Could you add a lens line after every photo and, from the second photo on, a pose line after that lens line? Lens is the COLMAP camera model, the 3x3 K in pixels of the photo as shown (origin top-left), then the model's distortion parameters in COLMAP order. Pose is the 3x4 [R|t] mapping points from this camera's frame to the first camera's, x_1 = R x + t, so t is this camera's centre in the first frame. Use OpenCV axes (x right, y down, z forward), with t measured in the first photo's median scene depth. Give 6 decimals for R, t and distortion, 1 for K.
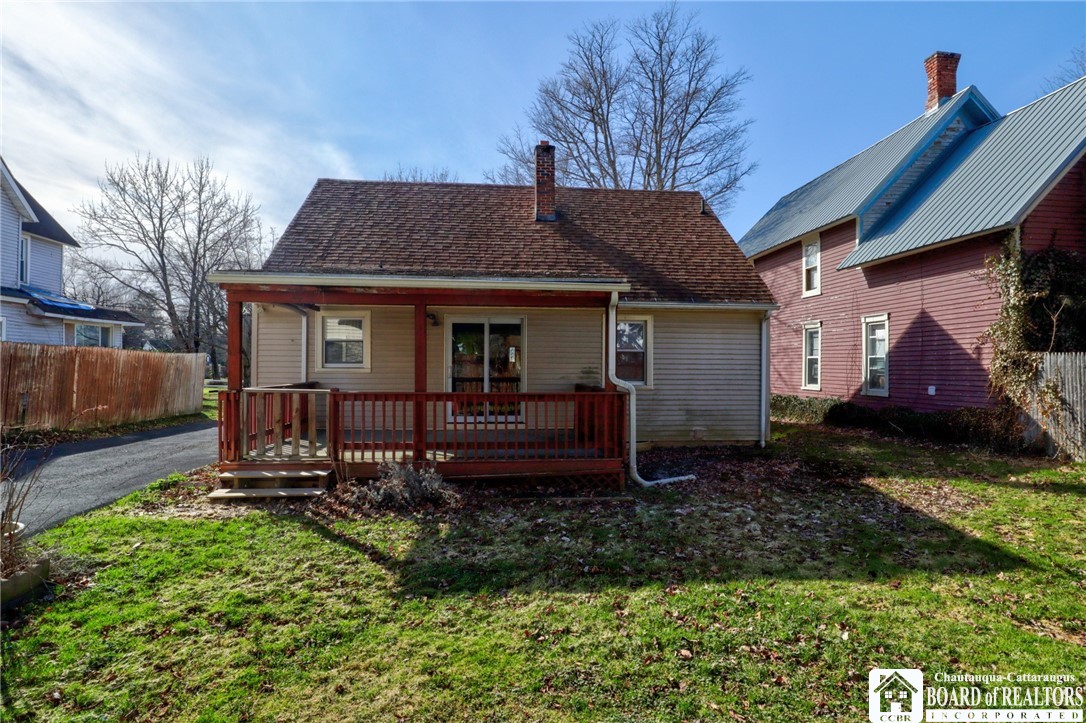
lens RADIAL K [[567.6, 0, 546.2], [0, 567.6, 369.1], [0, 0, 1]] dist [-0.031535, 0.007500]
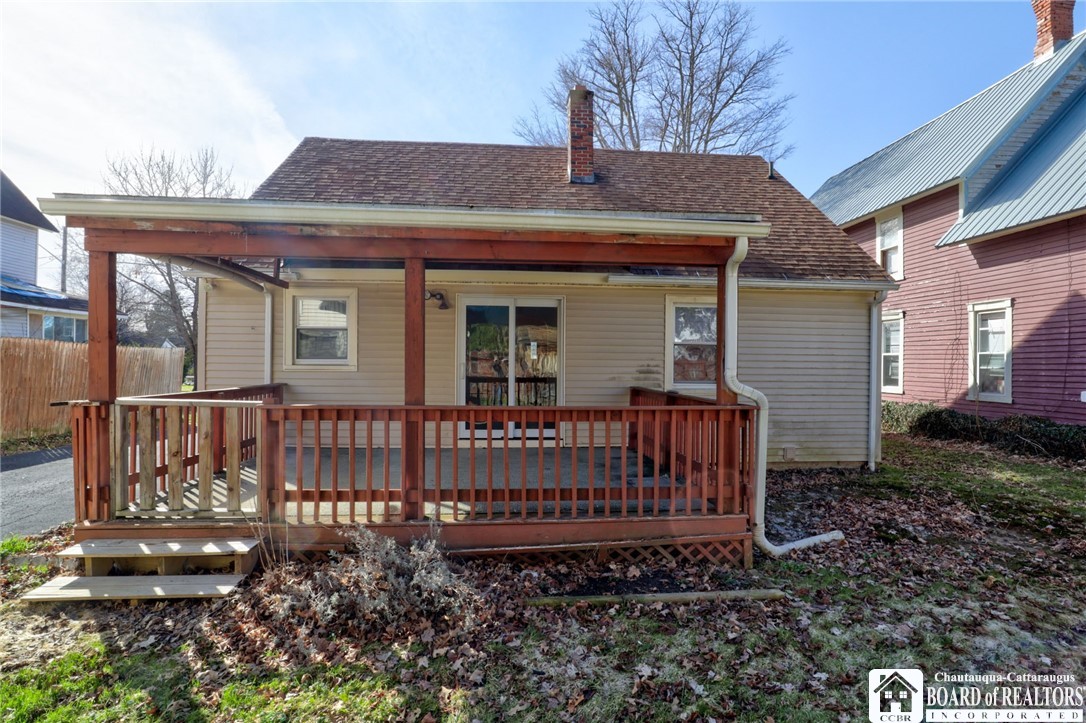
lens RADIAL K [[536.1, 0, 545.1], [0, 536.1, 372.0], [0, 0, 1]] dist [-0.024430, 0.000895]
pose [[0.999879, 0.003234, -0.015212, -0.044284], [-0.003102, 0.999957, 0.008727, 0.000271], [0.015240, -0.008679, 0.999846, 0.255827]]
